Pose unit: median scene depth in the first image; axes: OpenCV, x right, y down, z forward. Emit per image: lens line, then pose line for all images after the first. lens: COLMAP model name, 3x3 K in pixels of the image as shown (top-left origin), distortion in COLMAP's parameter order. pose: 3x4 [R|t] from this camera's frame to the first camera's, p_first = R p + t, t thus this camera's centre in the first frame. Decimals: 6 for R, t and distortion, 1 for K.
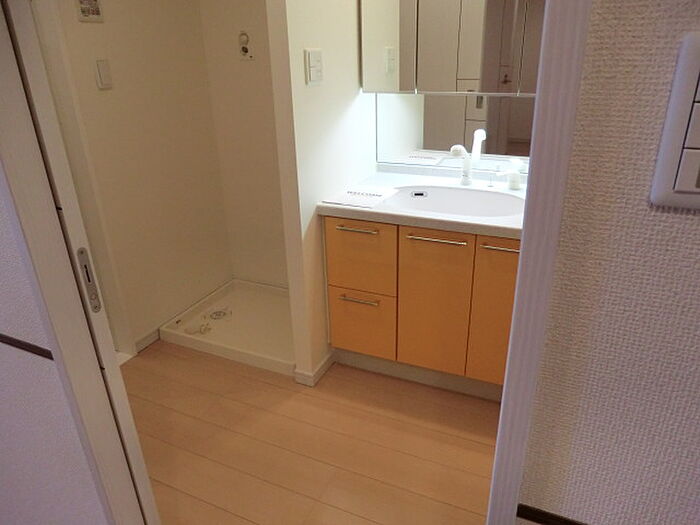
lens RADIAL K [[499.3, 0, 350.0], [0, 499.3, 262.5], [0, 0, 1]] dist [-0.142439, 0.164713]
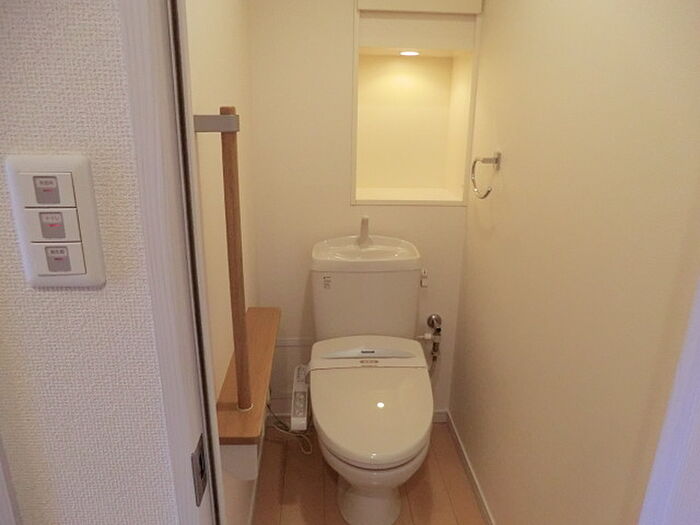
lens RADIAL K [[499.3, 0, 350.0], [0, 499.3, 262.5], [0, 0, 1]] dist [-0.142439, 0.164713]
pose [[0.878576, -0.103183, 0.466323, 0.760317], [0.152241, 0.985955, -0.068667, 0.027625], [-0.452688, 0.131322, 0.881946, -0.451354]]
